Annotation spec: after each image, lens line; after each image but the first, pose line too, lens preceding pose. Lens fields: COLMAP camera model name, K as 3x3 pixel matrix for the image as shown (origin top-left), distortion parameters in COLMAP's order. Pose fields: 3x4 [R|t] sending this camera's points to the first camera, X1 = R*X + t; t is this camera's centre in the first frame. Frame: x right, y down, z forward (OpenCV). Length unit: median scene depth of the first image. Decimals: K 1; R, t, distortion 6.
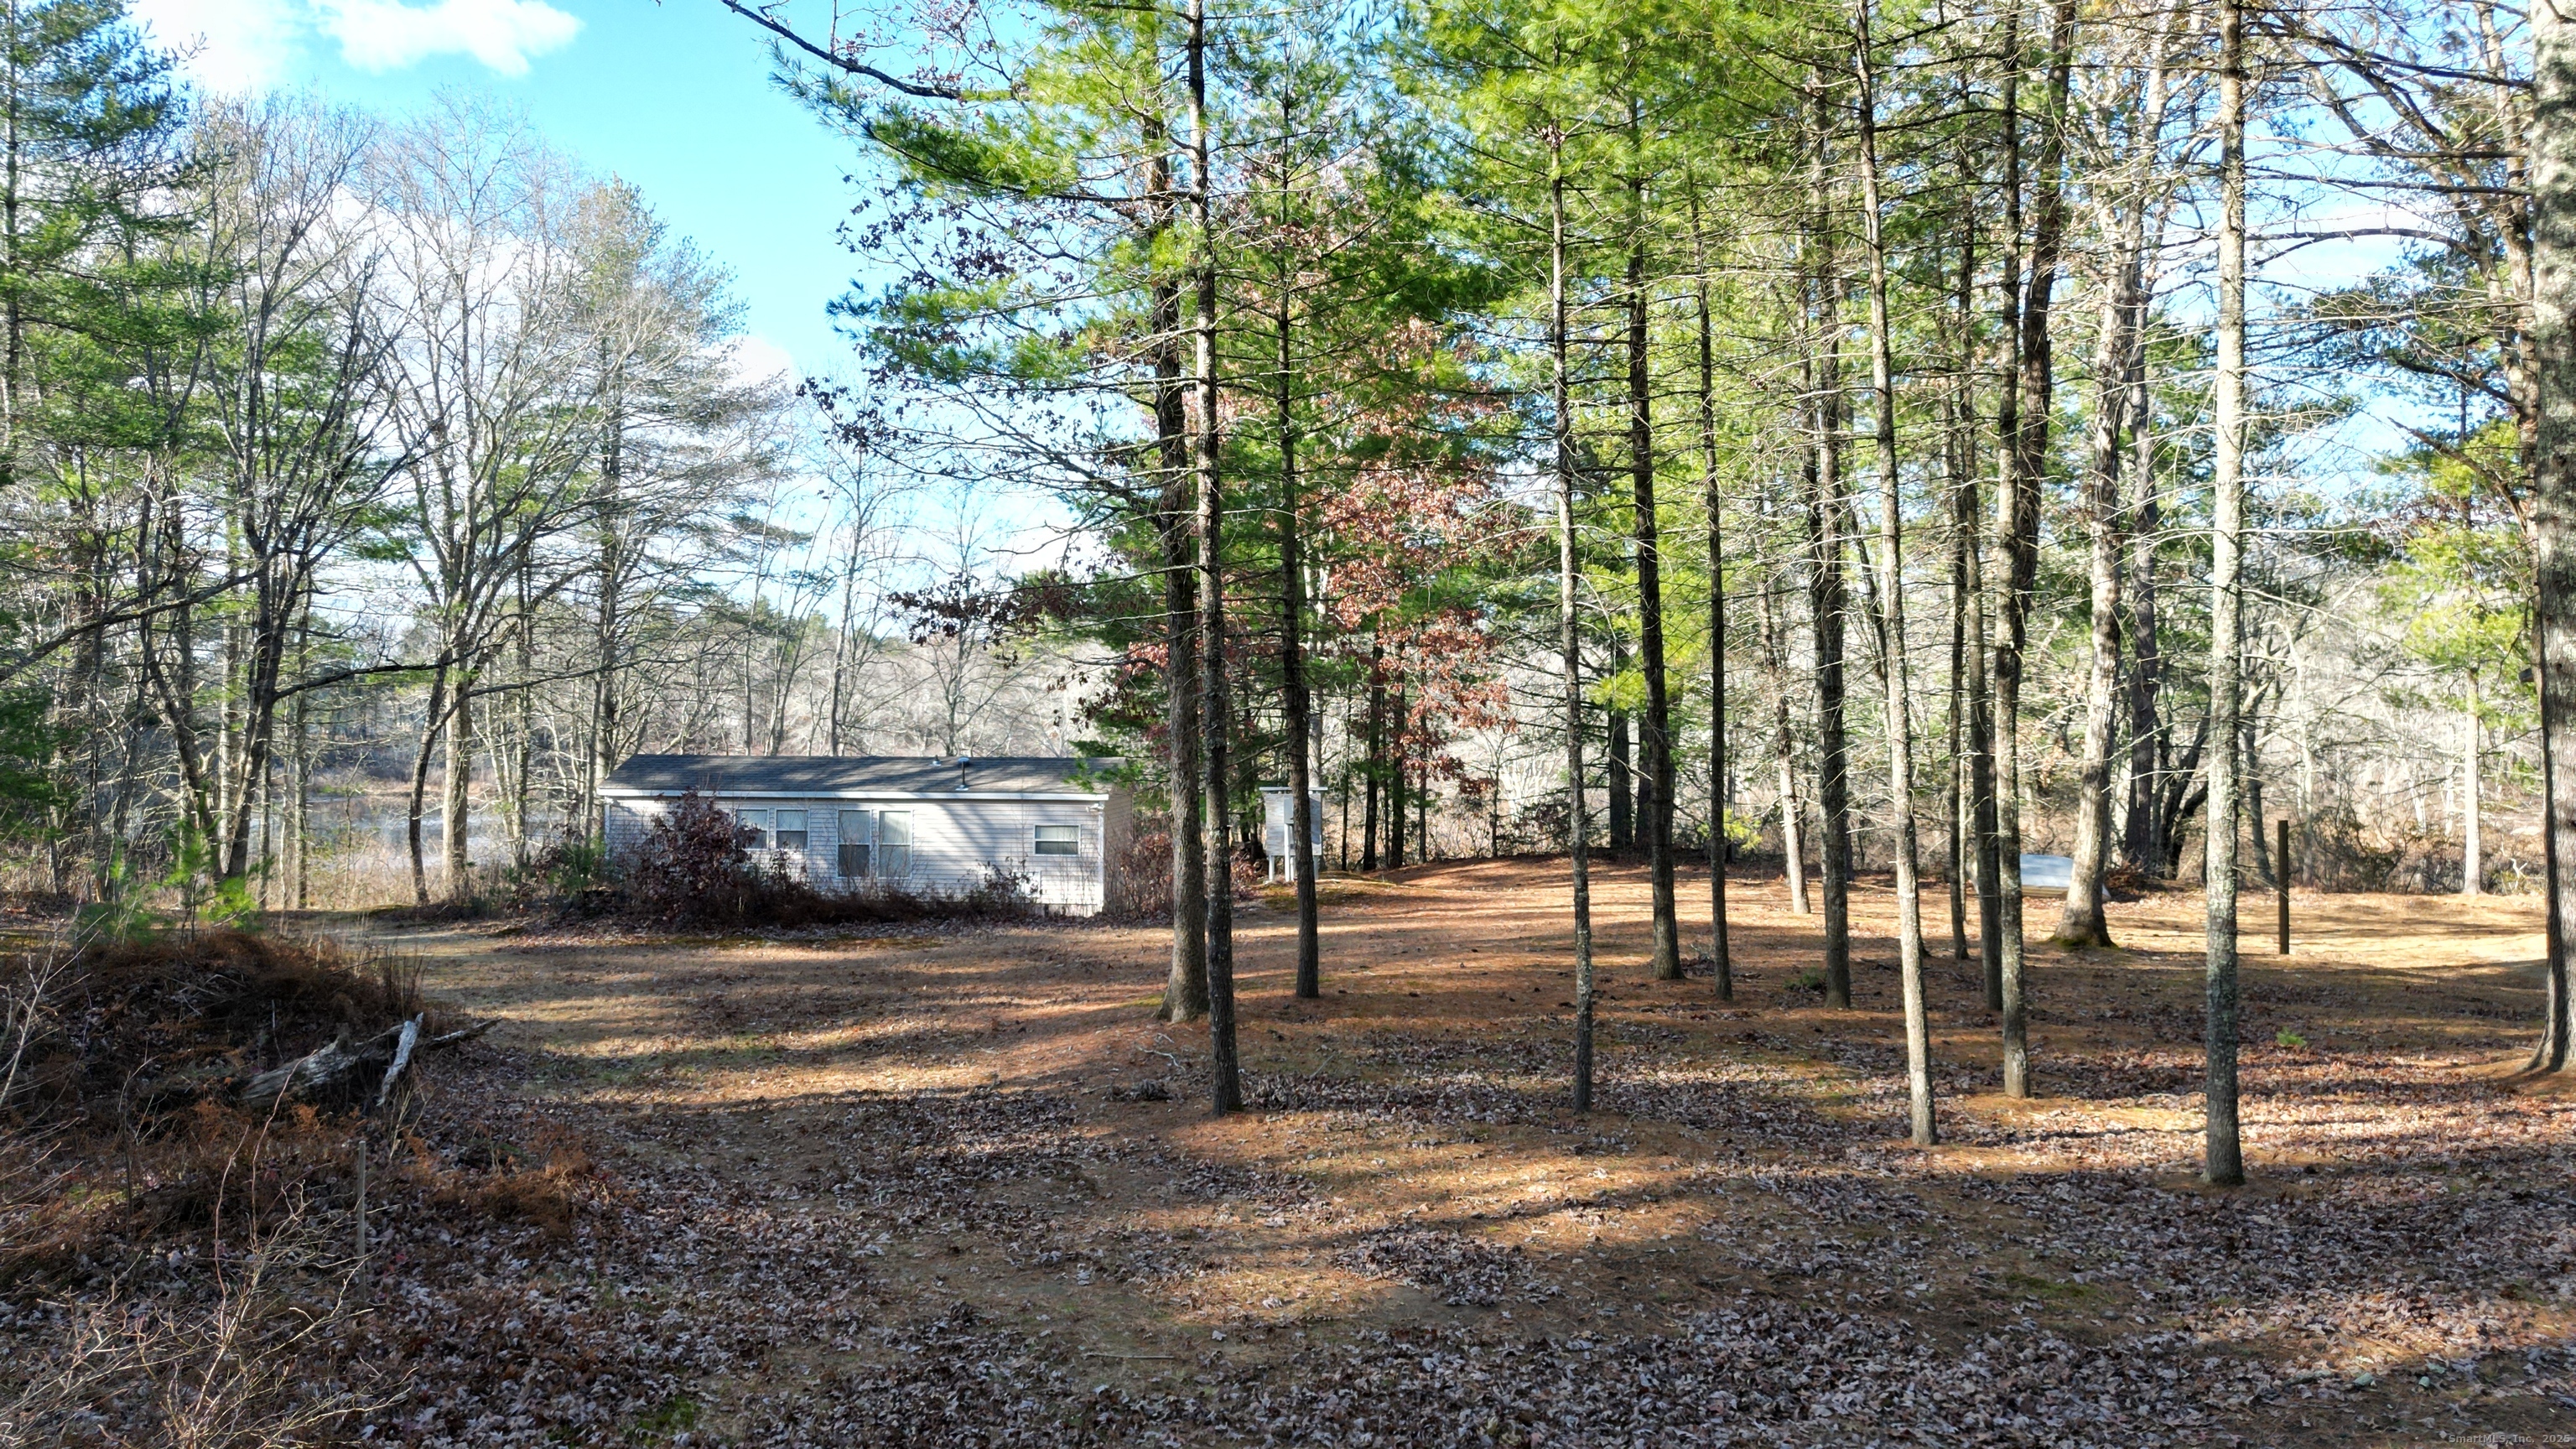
lens RADIAL K [[1781.4, 0, 1271.1], [0, 1781.4, 702.2], [0, 0, 1]] dist [0.053018, -0.035225]
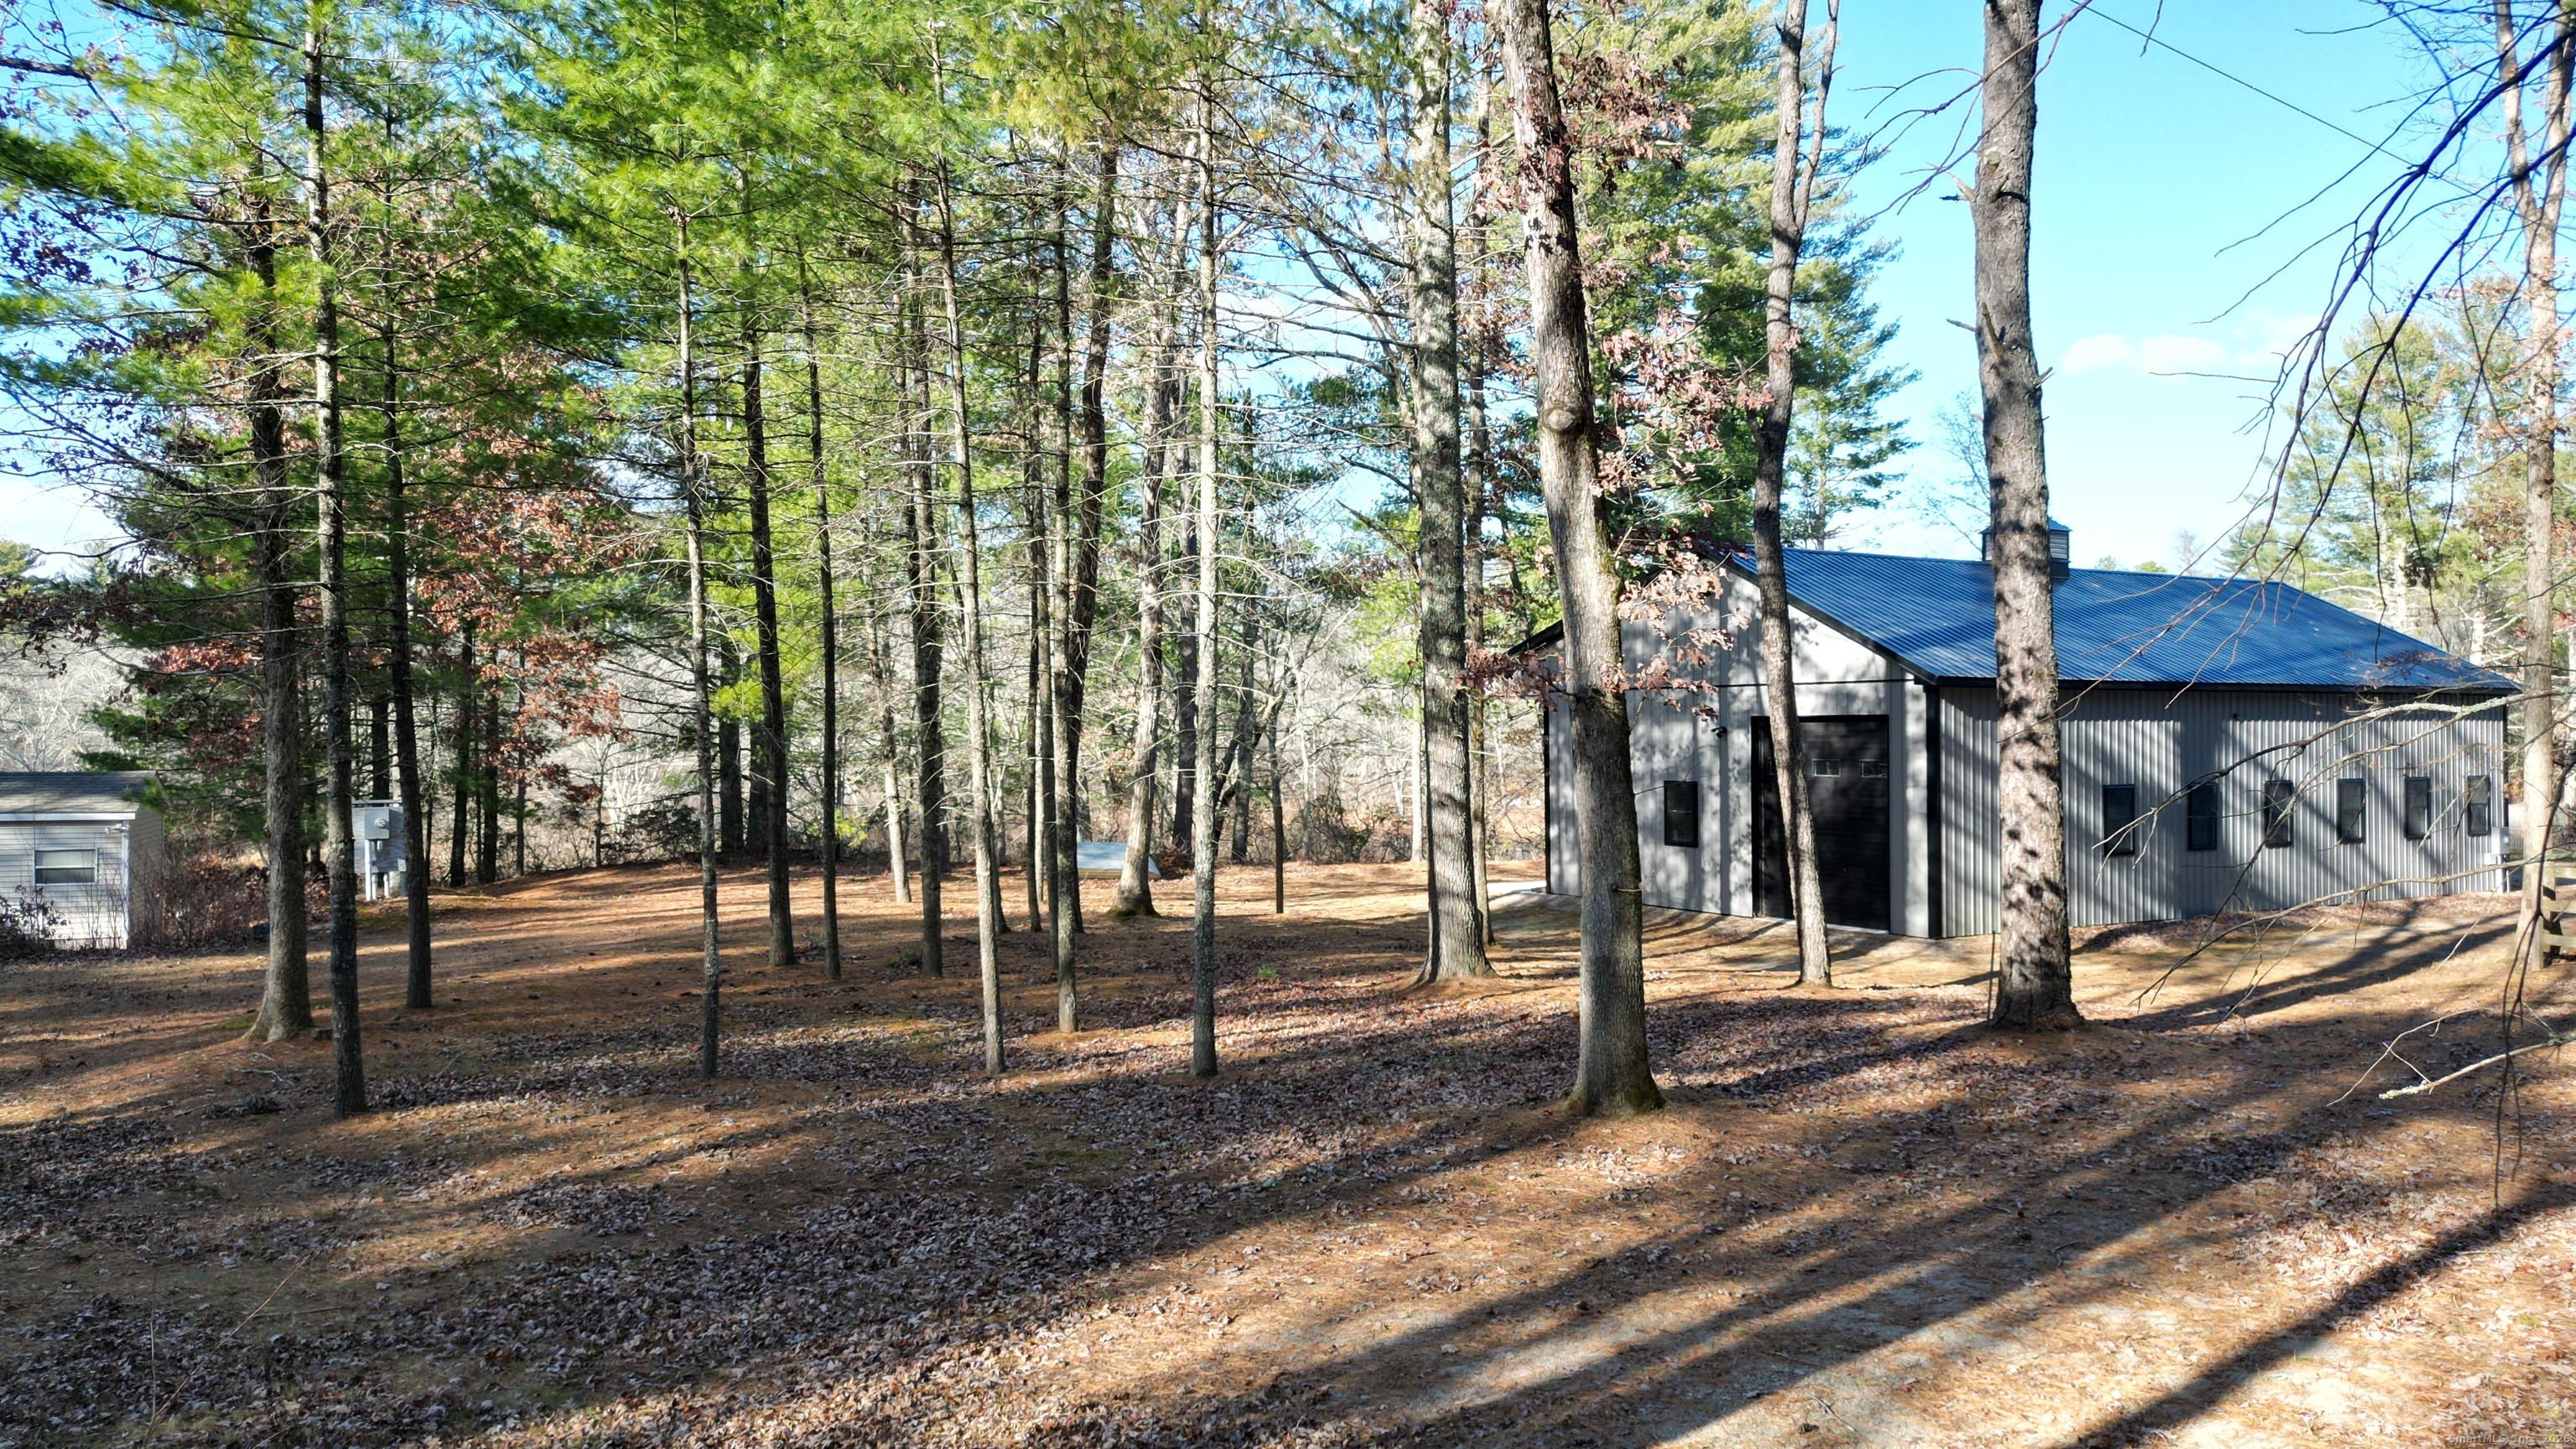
lens RADIAL K [[1781.4, 0, 1290.7], [0, 1781.4, 738.4], [0, 0, 1]] dist [0.053018, -0.035225]
pose [[0.878033, -0.005818, 0.478564, -0.037810], [-0.003151, 0.999834, 0.017935, -0.006877], [-0.478589, -0.017255, 0.877869, -0.143282]]
